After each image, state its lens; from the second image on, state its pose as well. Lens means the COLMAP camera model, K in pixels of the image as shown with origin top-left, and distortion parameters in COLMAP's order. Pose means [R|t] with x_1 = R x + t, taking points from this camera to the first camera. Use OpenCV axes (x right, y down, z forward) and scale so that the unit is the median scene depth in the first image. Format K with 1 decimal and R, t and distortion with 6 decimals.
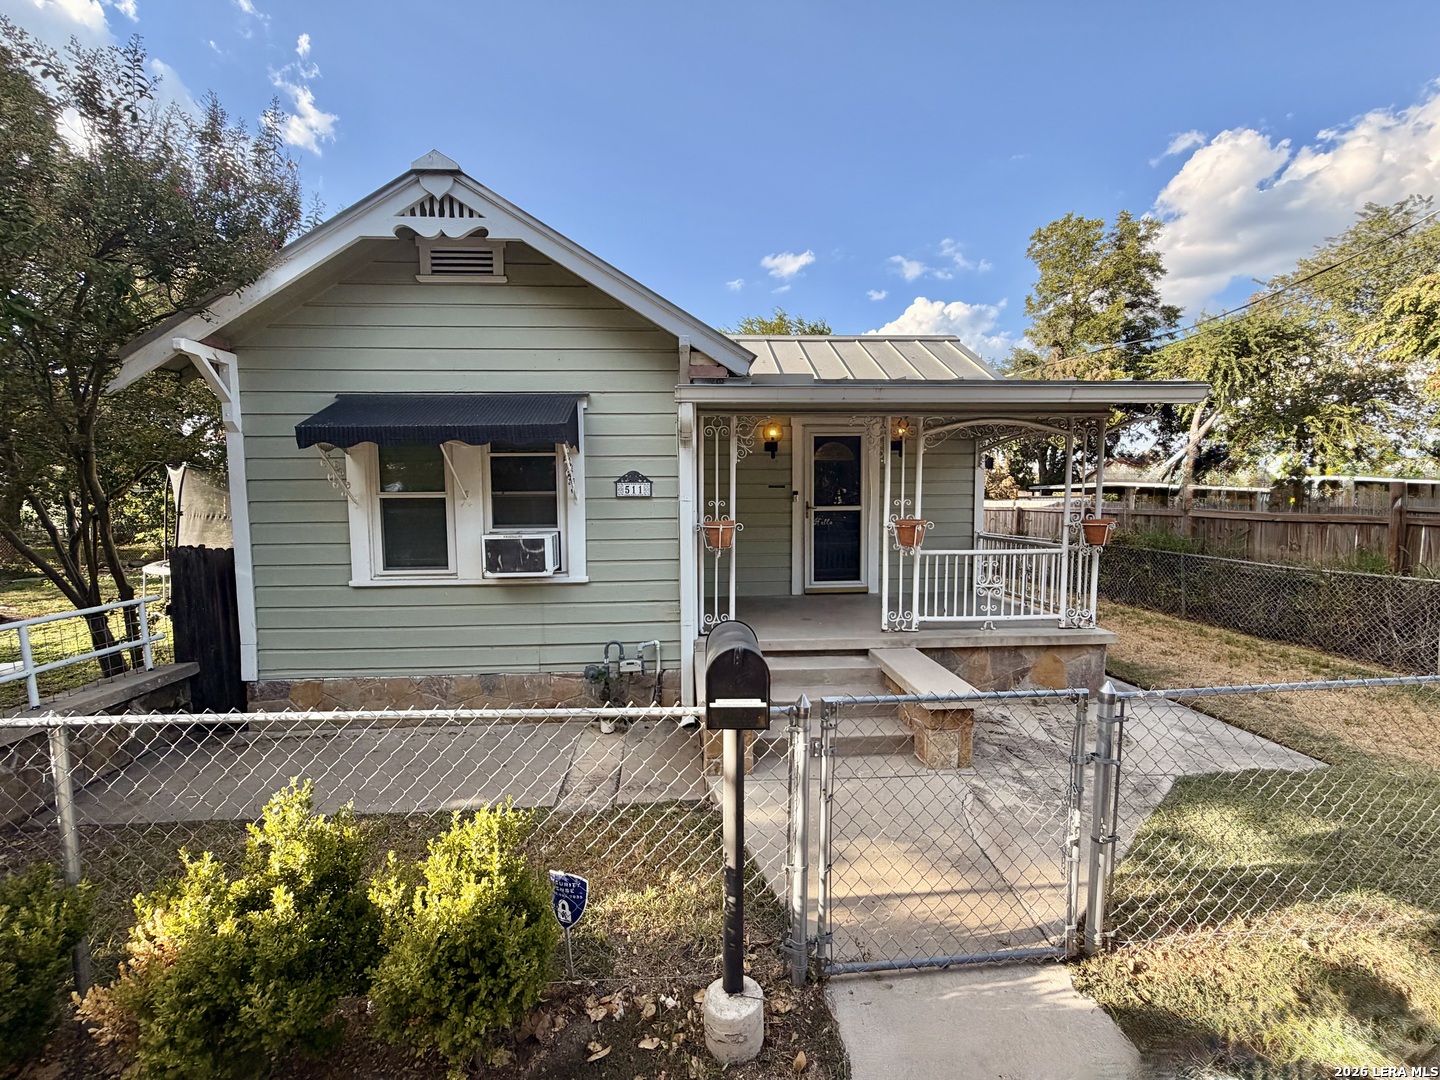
lens RADIAL K [[575.6, 0, 718.4], [0, 575.6, 544.6], [0, 0, 1]] dist [-0.001448, 0.000648]
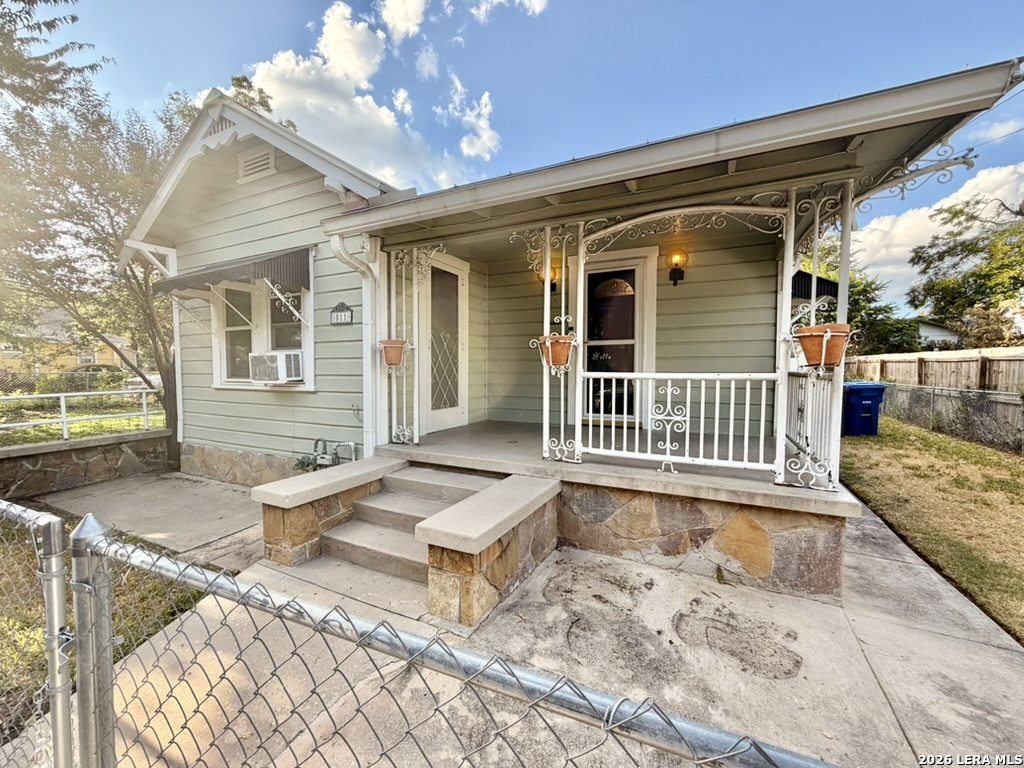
lens RADIAL K [[409.3, 0, 510.9], [0, 409.3, 387.3], [0, 0, 1]] dist [-0.001448, 0.000648]
pose [[0.869819, 0.031554, -0.492361, 0.577561], [-0.044074, 0.998932, -0.013845, 0.047557], [0.491398, 0.033743, 0.870281, 0.402071]]
